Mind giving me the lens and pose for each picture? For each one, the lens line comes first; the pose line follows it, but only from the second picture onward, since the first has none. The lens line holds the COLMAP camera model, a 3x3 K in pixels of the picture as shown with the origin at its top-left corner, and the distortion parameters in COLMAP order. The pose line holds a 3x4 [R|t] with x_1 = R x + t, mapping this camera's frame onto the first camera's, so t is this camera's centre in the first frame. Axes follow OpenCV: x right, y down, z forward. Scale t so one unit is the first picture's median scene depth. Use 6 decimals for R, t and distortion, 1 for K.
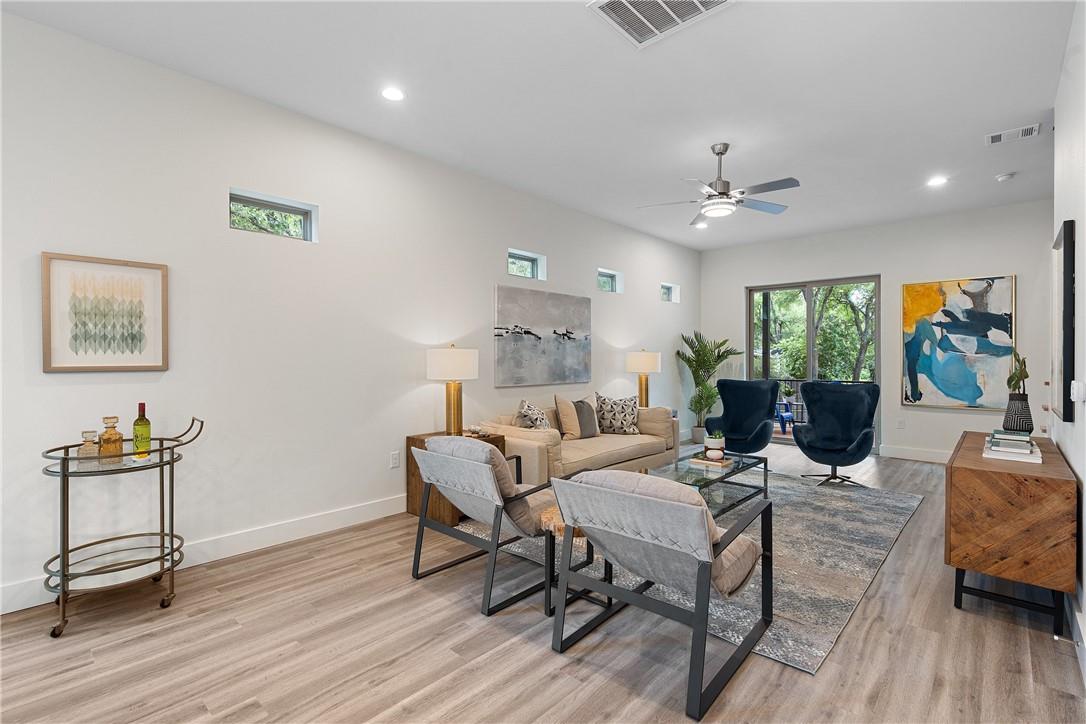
lens RADIAL K [[495.7, 0, 539.7], [0, 495.7, 365.2], [0, 0, 1]] dist [-0.004088, 0.000466]
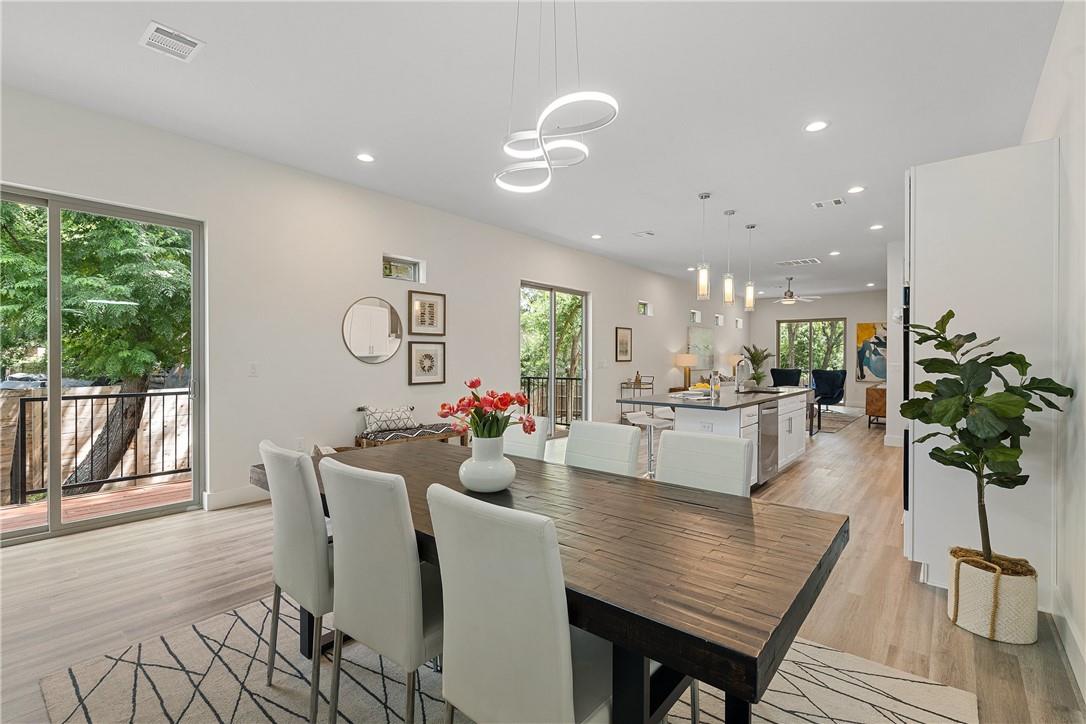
lens RADIAL K [[495.7, 0, 539.8], [0, 495.7, 359.9], [0, 0, 1]] dist [-0.004088, 0.000466]
pose [[0.998481, 0.004490, 0.054922, -0.796655], [-0.003998, 0.999951, -0.009065, 0.016840], [-0.054960, 0.008831, 0.998449, -1.125250]]
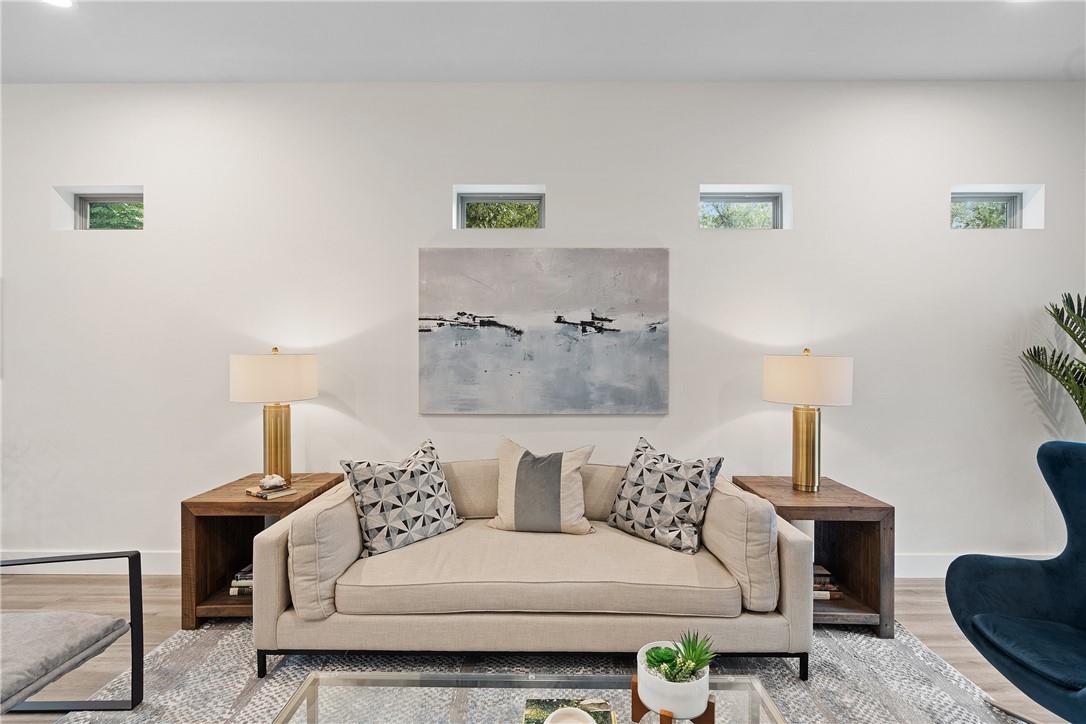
lens RADIAL K [[496.7, 0, 544.8], [0, 496.7, 362.7], [0, 0, 1]] dist [-0.002010, 0.001174]
pose [[0.678498, 0.010623, -0.734525, 0.416673], [-0.011686, 0.999925, 0.003667, -0.021061], [0.734509, 0.006096, 0.678571, 0.606912]]
